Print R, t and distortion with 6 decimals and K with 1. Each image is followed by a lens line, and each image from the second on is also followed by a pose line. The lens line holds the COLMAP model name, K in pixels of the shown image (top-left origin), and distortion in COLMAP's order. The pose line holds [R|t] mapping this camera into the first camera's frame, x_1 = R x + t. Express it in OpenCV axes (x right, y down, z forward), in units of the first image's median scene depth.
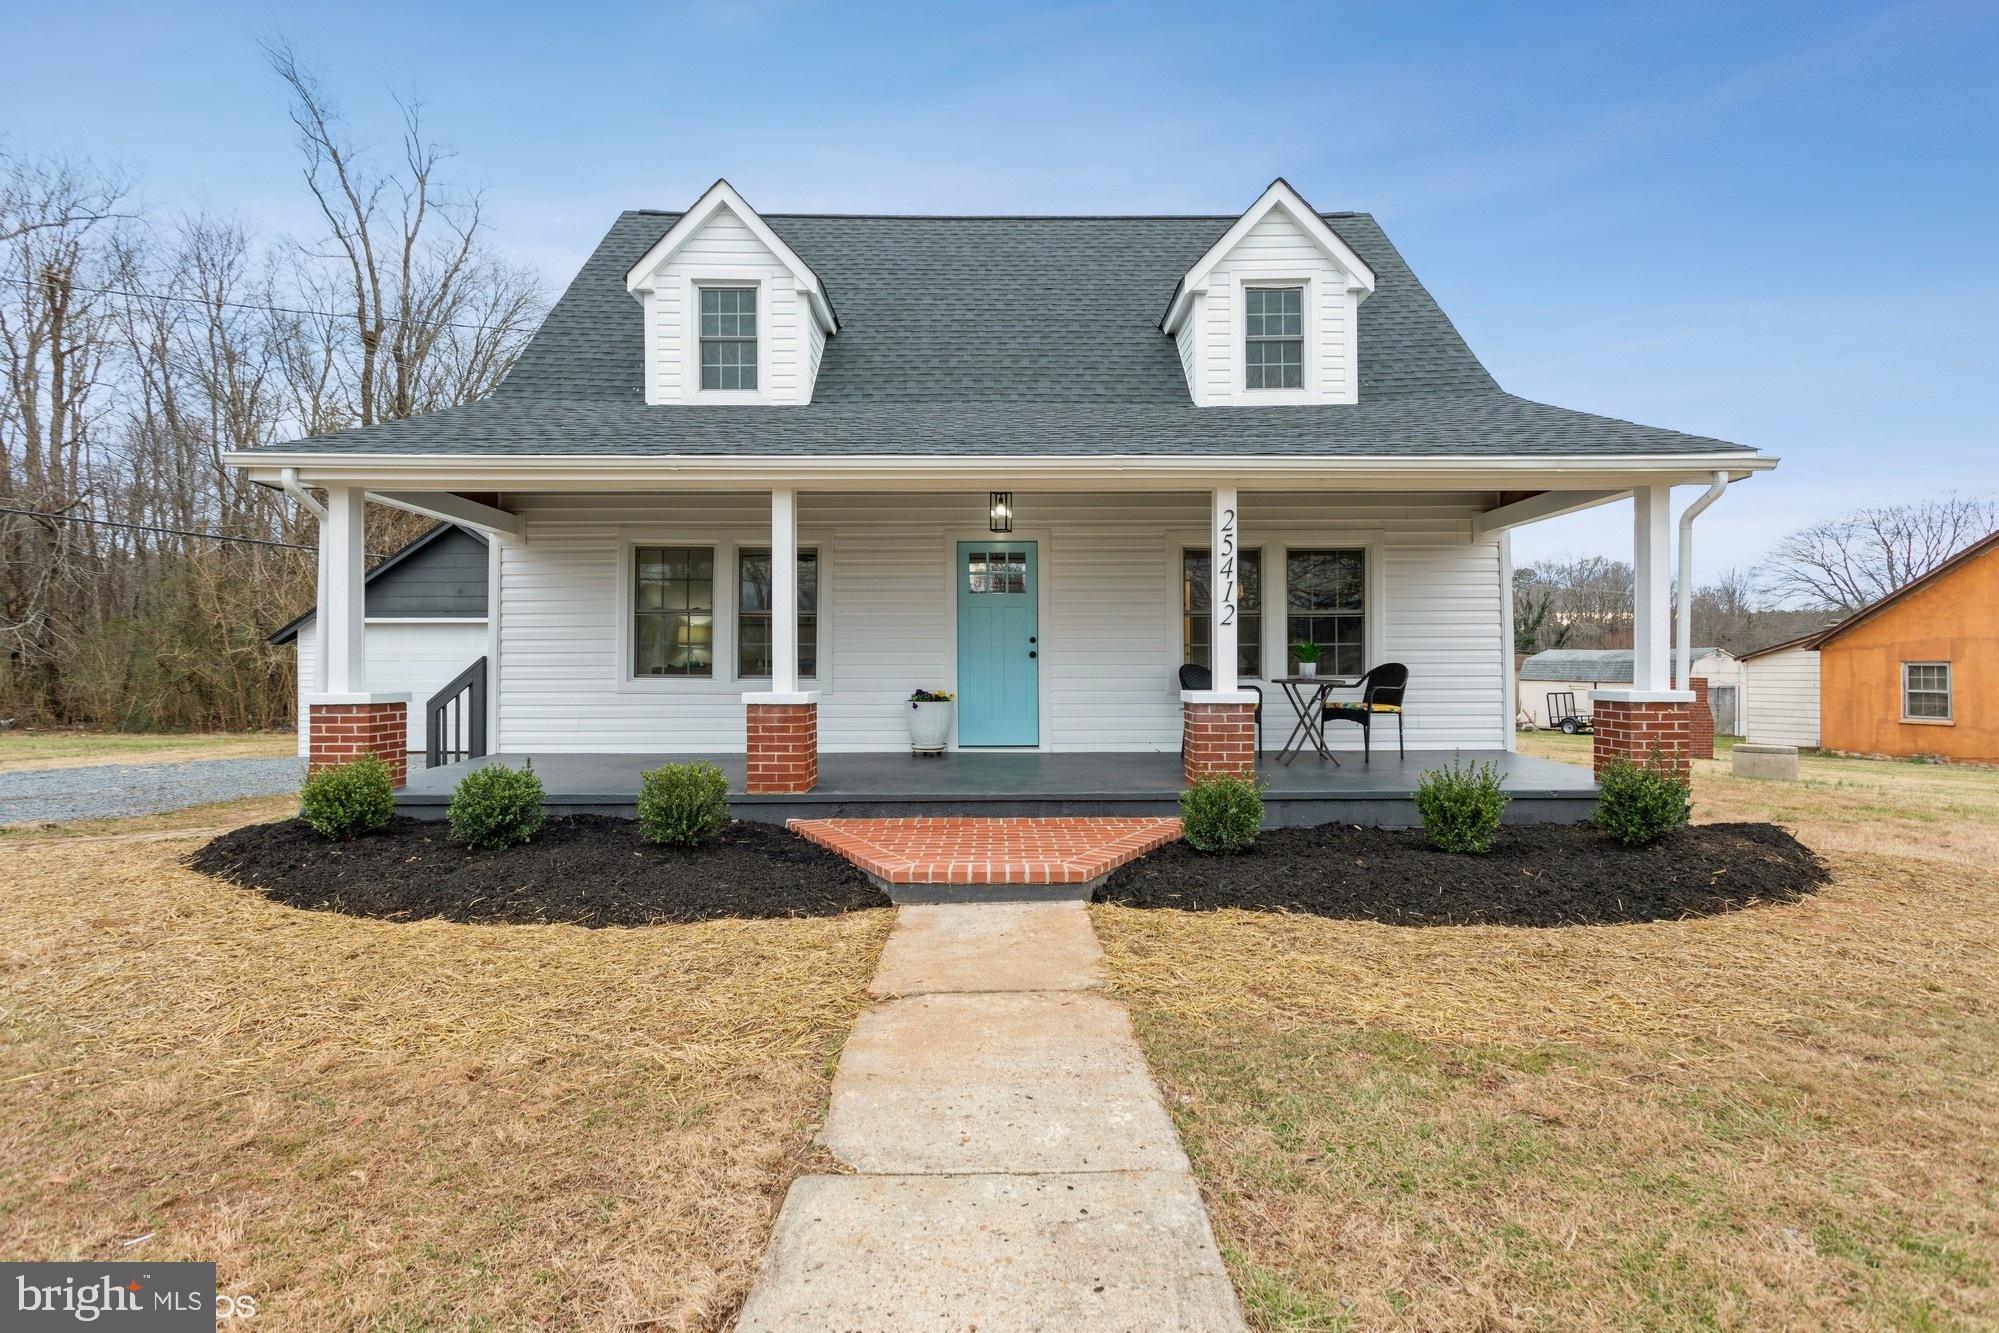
lens RADIAL K [[969.8, 0, 993.2], [0, 969.8, 671.5], [0, 0, 1]] dist [-0.000020, 0.000094]
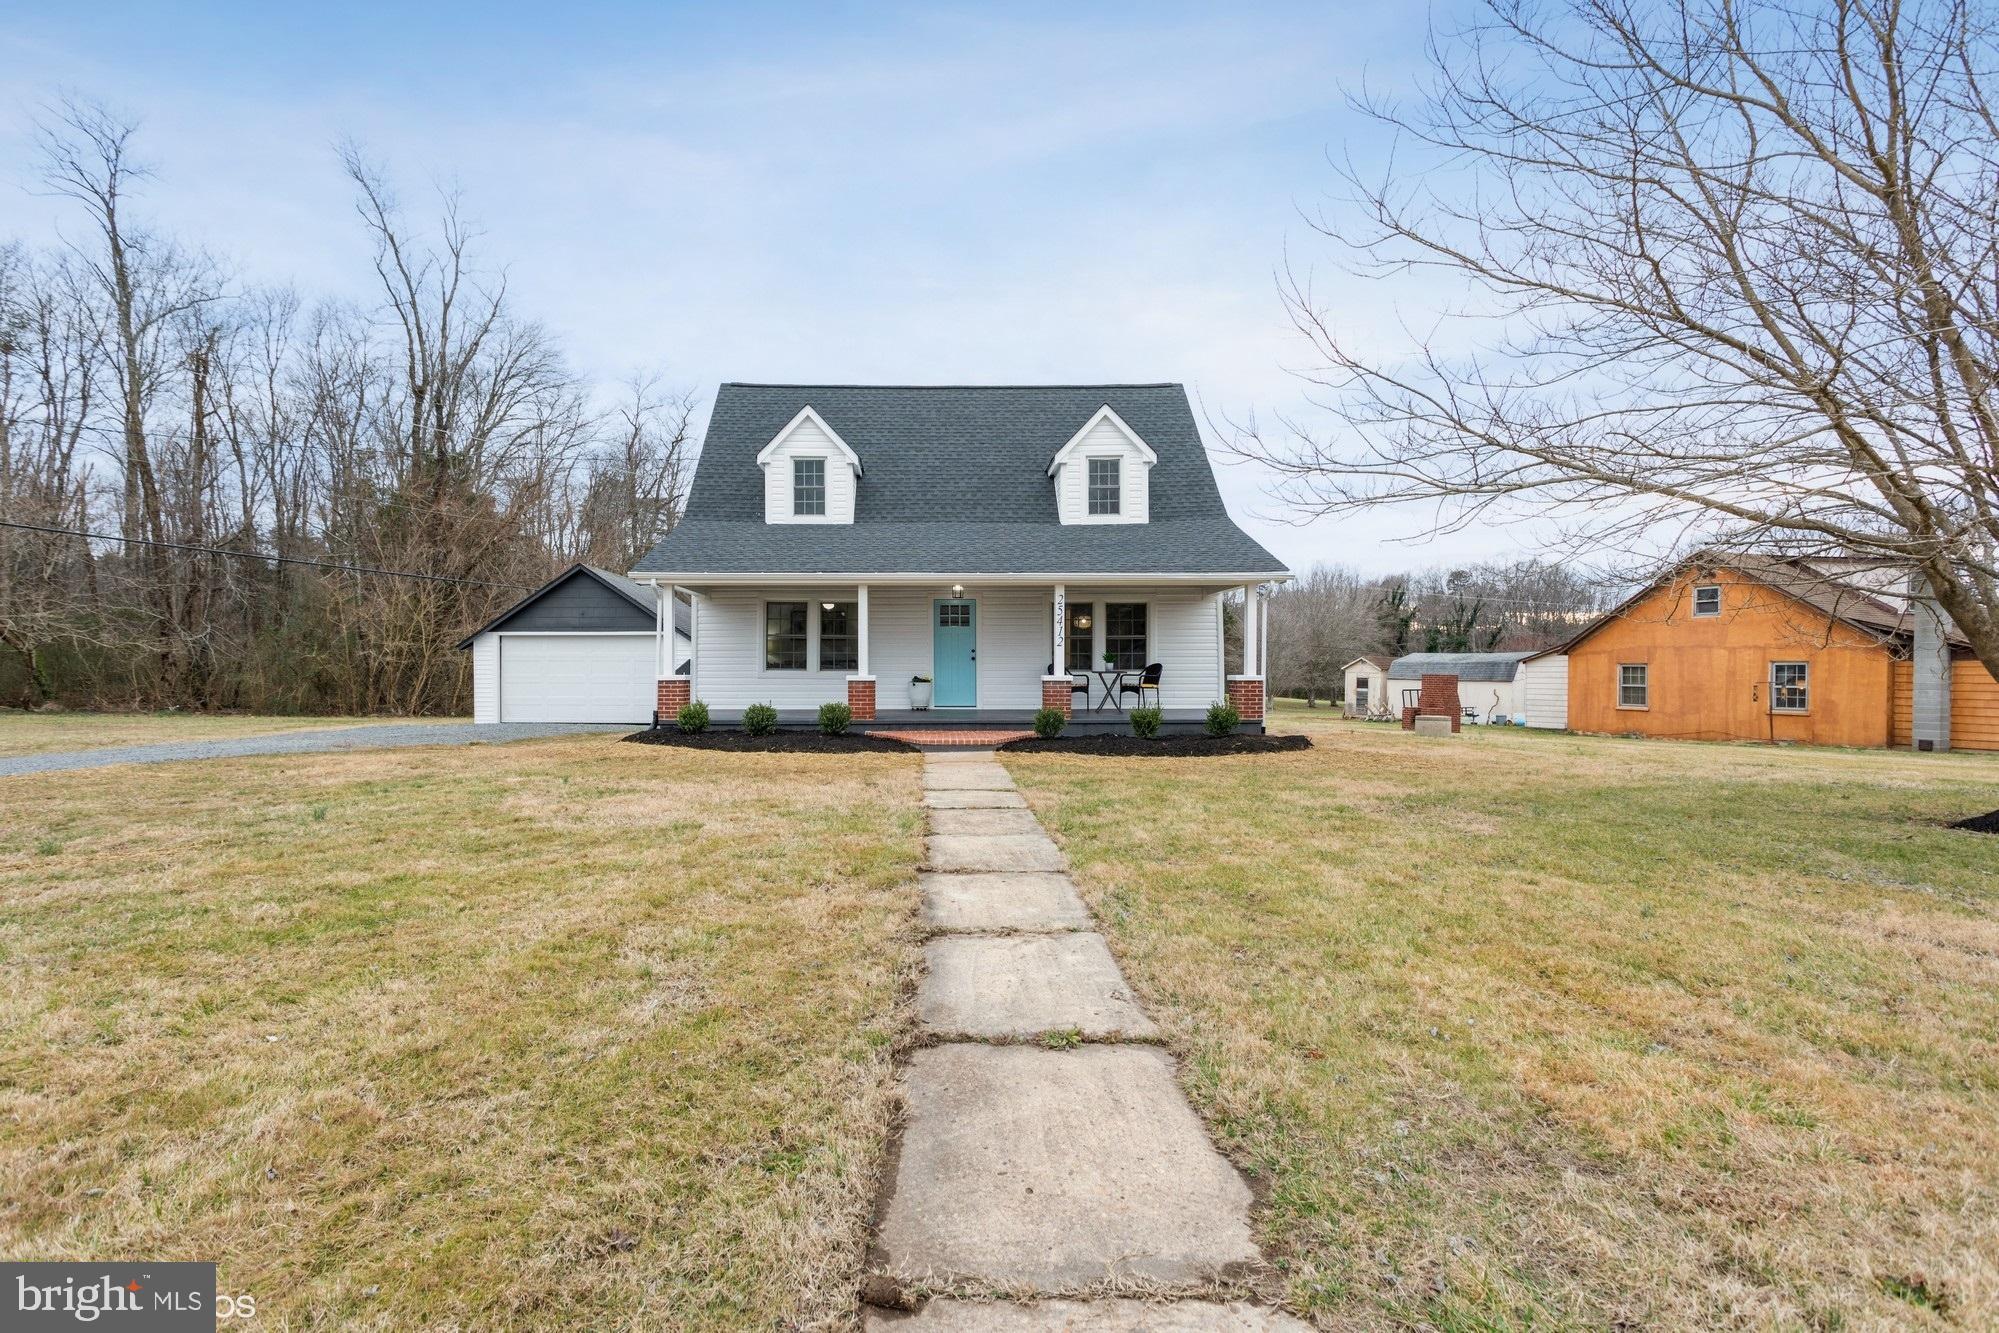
lens RADIAL K [[952.8, 0, 1006.2], [0, 952.8, 646.2], [0, 0, 1]] dist [0.001865, 0.000703]
pose [[0.997043, 0.002961, 0.076785, -0.034530], [-0.000862, 0.999626, -0.027344, 0.008795], [-0.076837, 0.027197, 0.996673, -0.783992]]
